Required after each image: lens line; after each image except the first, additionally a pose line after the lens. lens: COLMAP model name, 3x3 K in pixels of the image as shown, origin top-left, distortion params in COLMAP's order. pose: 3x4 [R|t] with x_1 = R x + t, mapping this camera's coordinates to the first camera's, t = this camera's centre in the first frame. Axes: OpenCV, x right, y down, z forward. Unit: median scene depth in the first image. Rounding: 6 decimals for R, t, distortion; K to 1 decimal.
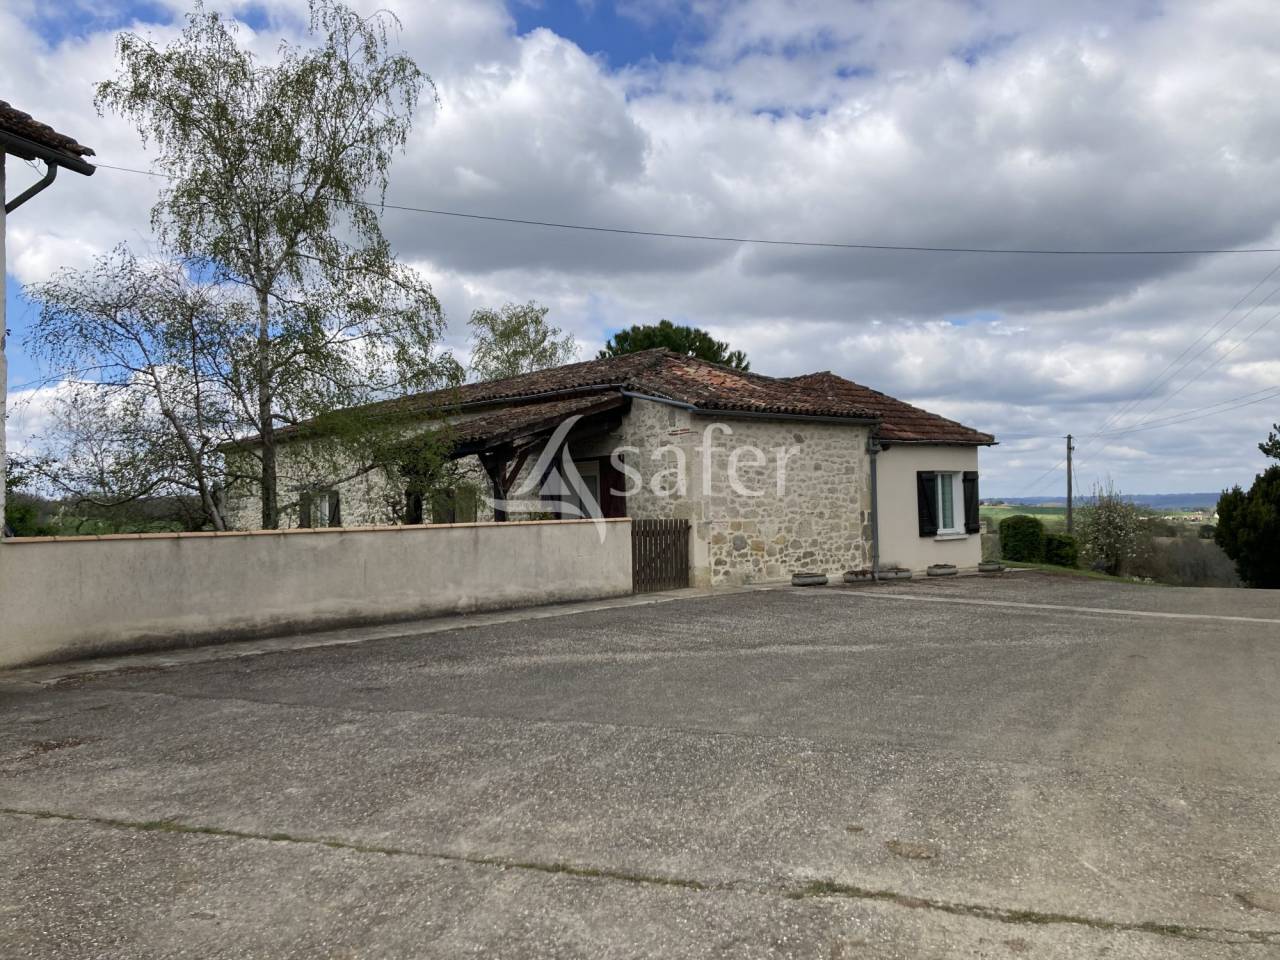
lens RADIAL K [[1068.7, 0, 639.8], [0, 1068.7, 482.5], [0, 0, 1]] dist [-0.002681, -0.000184]
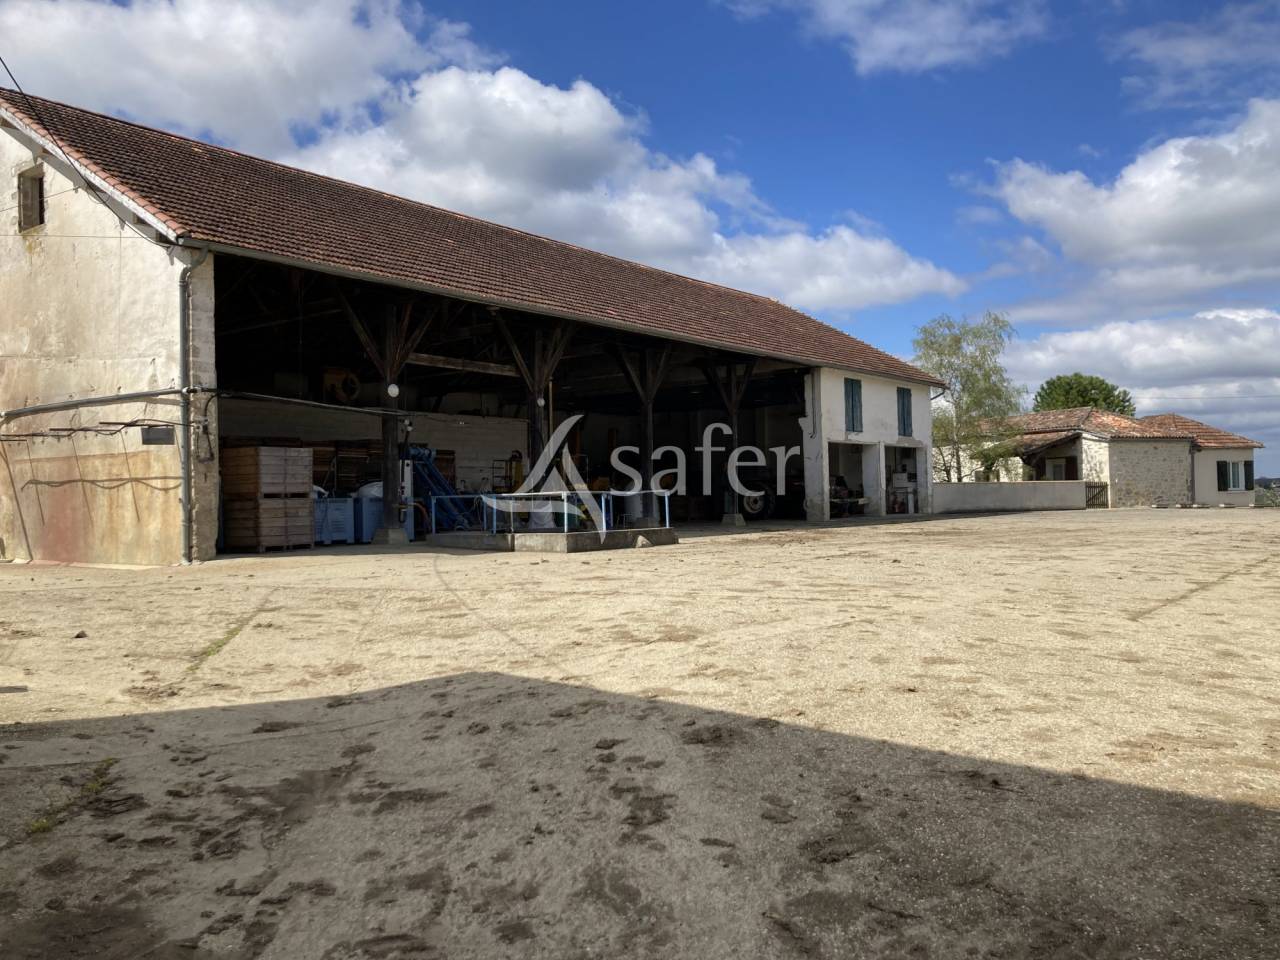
lens RADIAL K [[1068.7, 0, 640.6], [0, 1068.7, 479.2], [0, 0, 1]] dist [-0.002681, -0.000184]
pose [[0.947685, -0.003820, -0.319184, -0.157011], [0.007300, 0.999926, 0.009709, -0.003369], [0.319123, -0.011531, 0.947643, -1.420651]]
